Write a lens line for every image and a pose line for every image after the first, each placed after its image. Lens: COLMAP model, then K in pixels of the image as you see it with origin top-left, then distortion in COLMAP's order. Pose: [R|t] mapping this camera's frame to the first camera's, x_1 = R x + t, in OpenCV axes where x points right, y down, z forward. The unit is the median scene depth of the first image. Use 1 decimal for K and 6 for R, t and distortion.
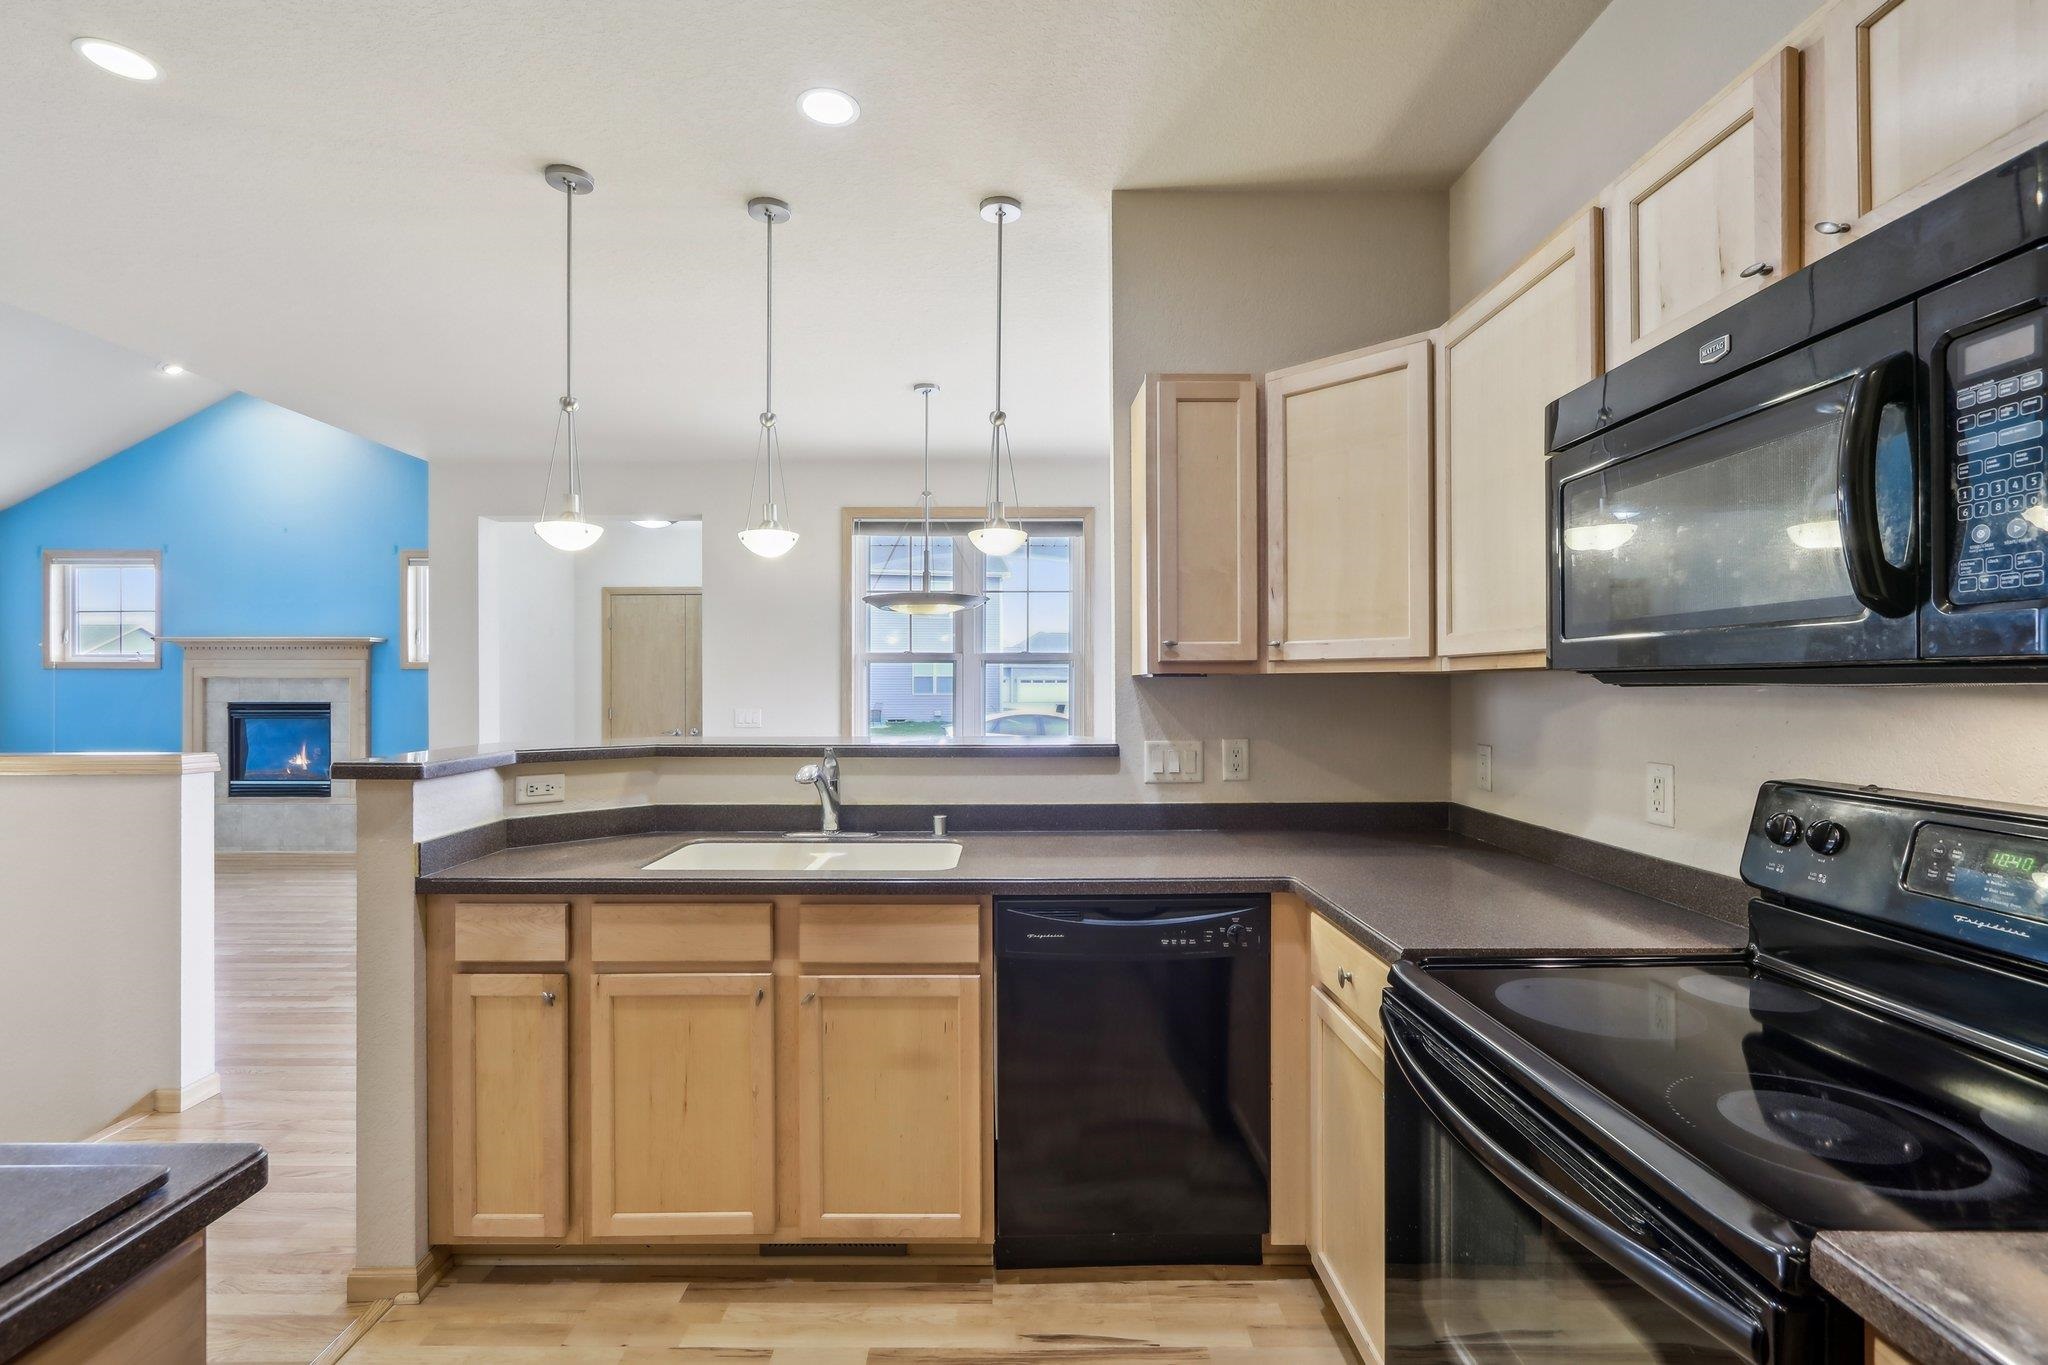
lens RADIAL K [[950.5, 0, 1002.8], [0, 950.5, 685.7], [0, 0, 1]] dist [-0.007215, 0.005009]
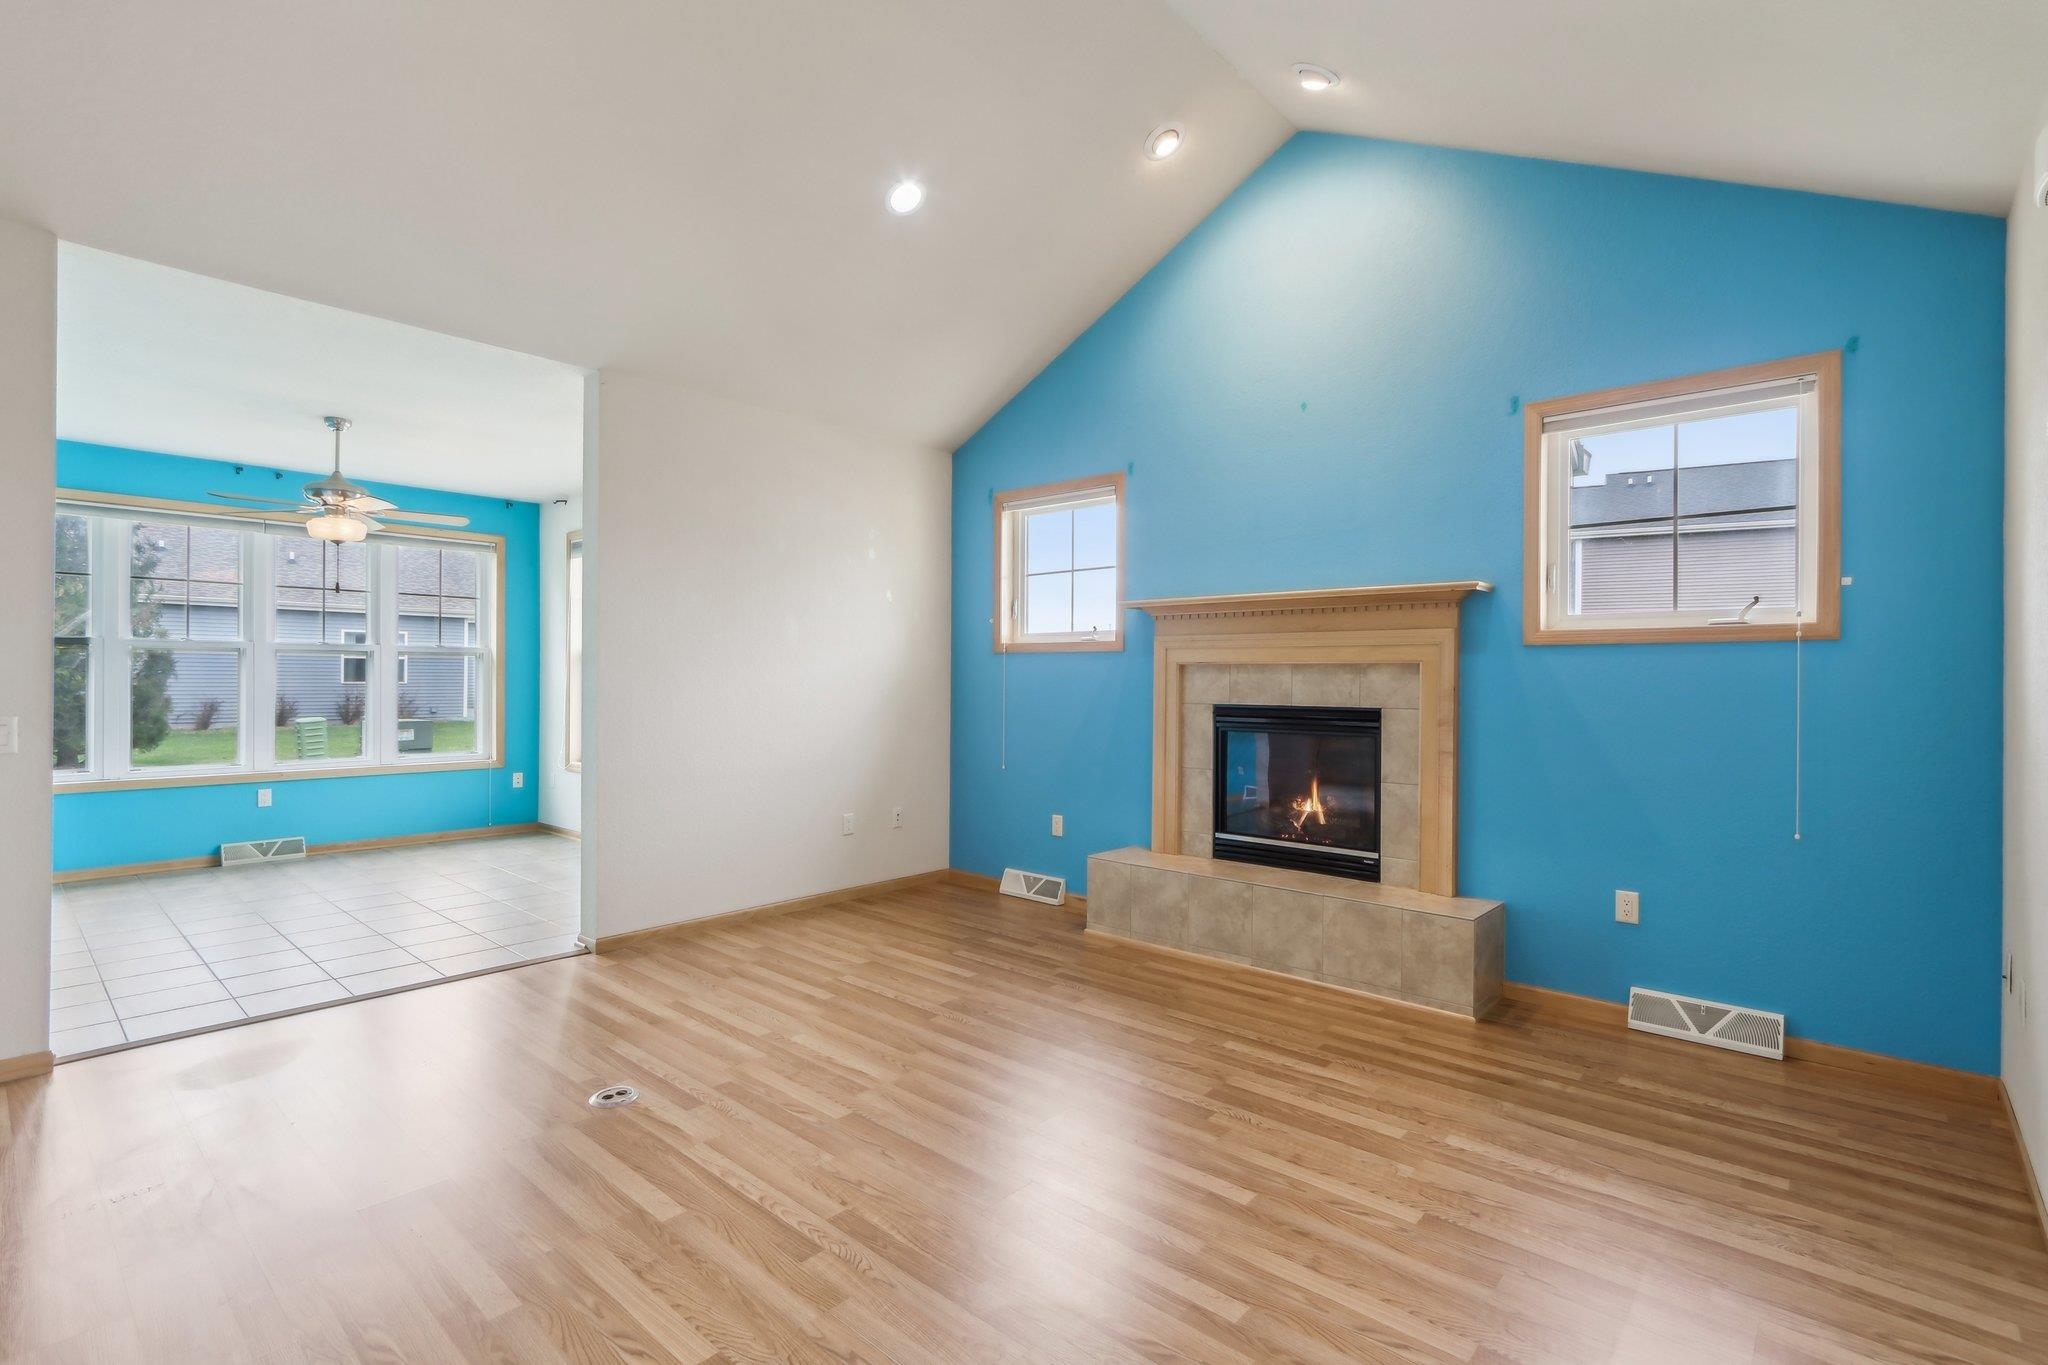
lens RADIAL K [[950.5, 0, 1005.7], [0, 950.5, 678.4], [0, 0, 1]] dist [-0.007215, 0.005009]
pose [[0.739629, 0.006465, -0.672983, -0.502299], [-0.006276, 0.999977, 0.002709, 0.000256], [0.672985, 0.002220, 0.739653, 0.453239]]
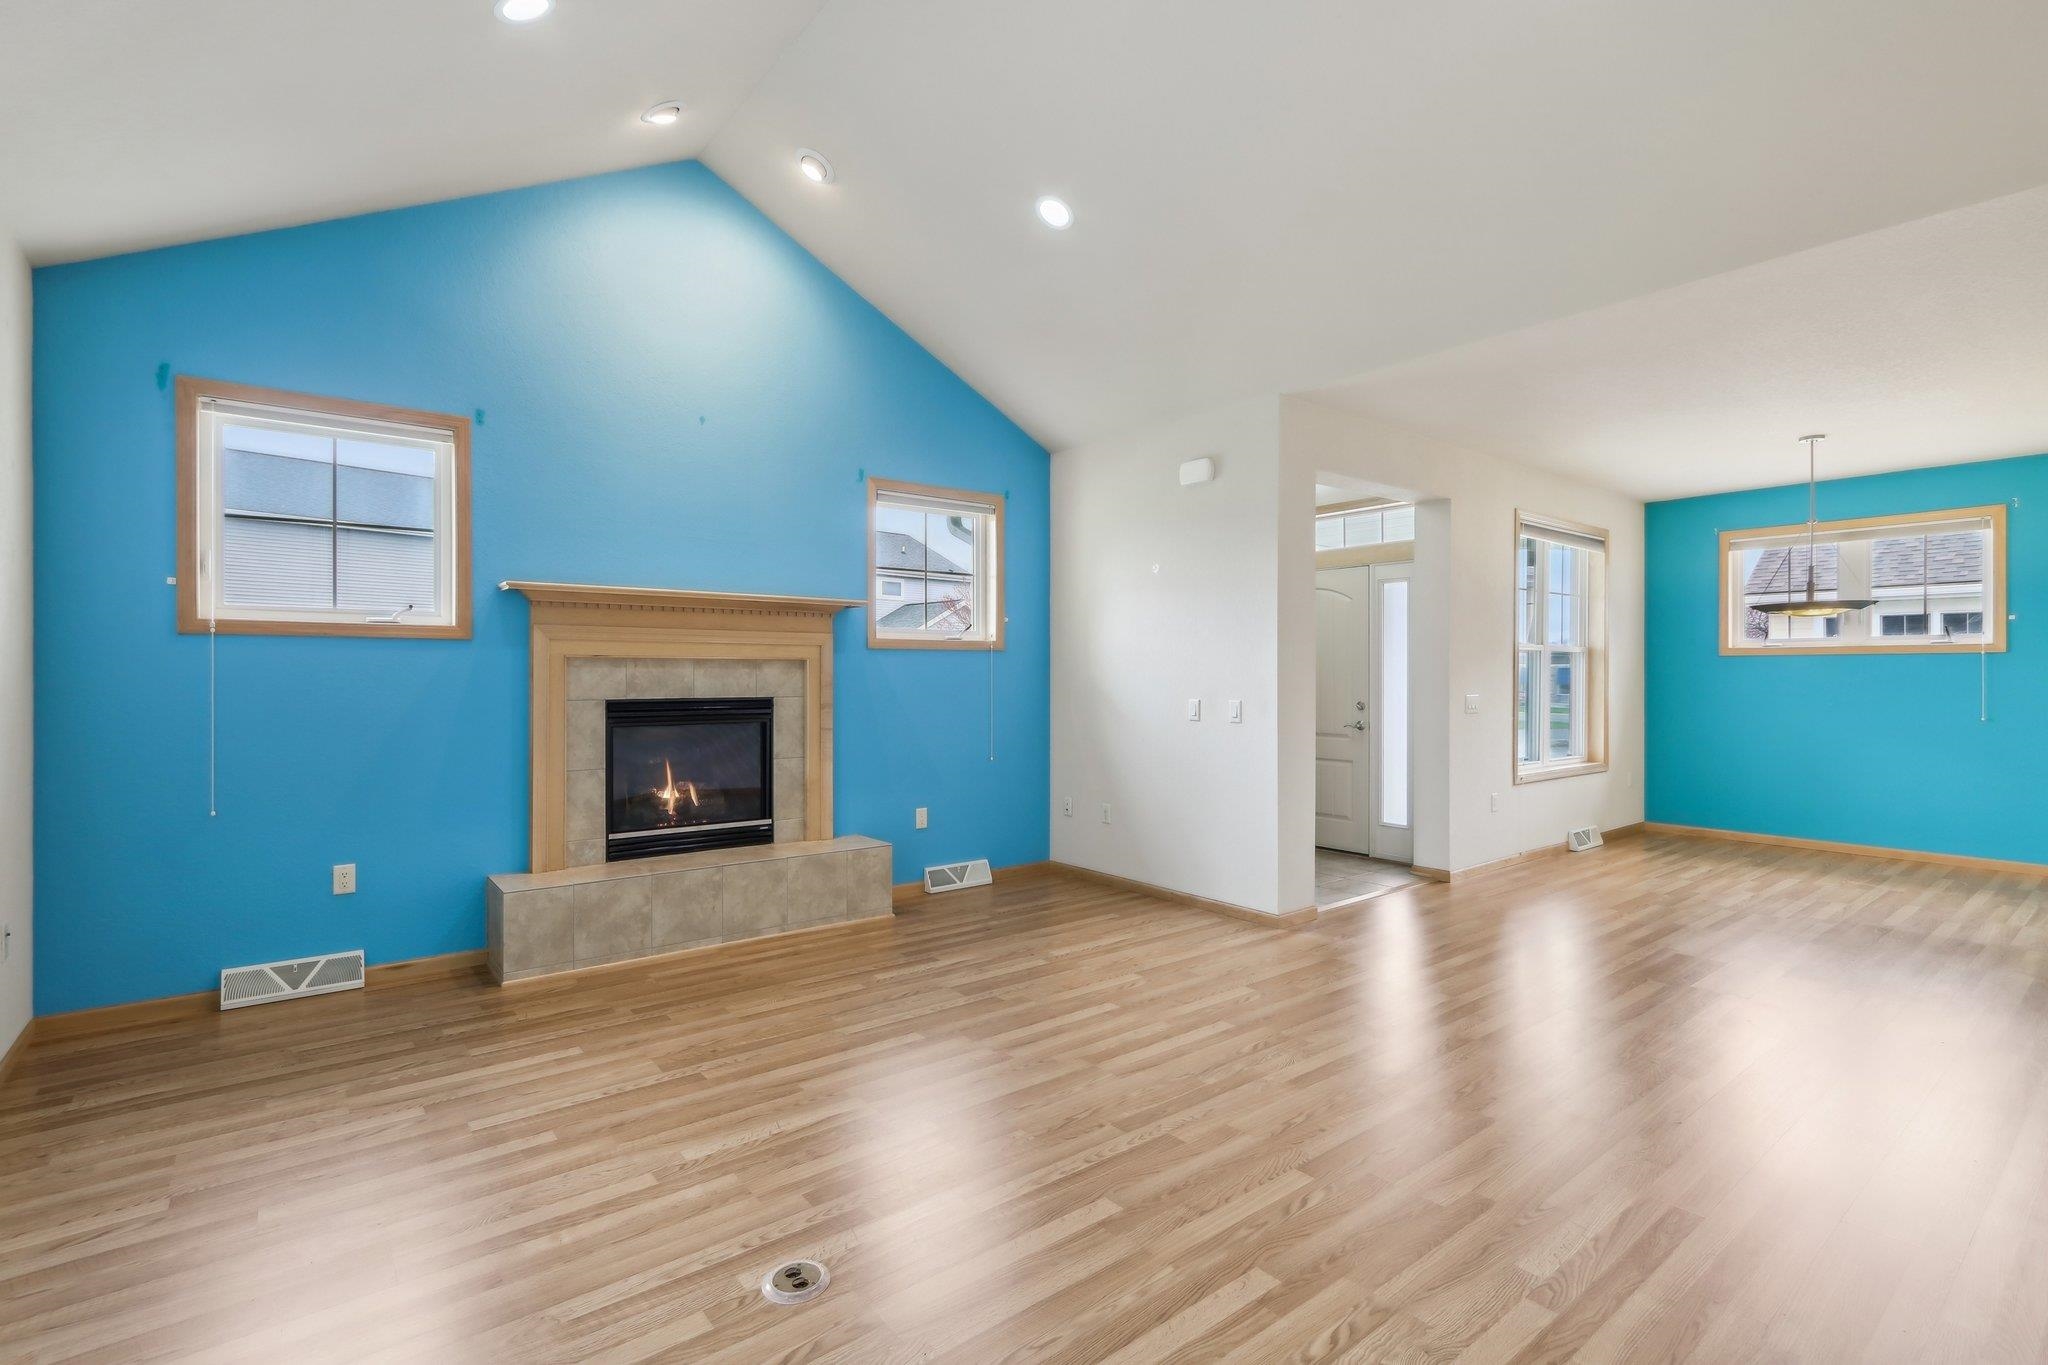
lens RADIAL K [[950.5, 0, 1014.6], [0, 950.5, 670.9], [0, 0, 1]] dist [-0.007215, 0.005009]
pose [[0.787289, 0.005366, 0.616560, -0.979667], [-0.003603, 0.999985, -0.004102, 0.001572], [-0.616573, 0.001008, 0.787297, 0.385999]]
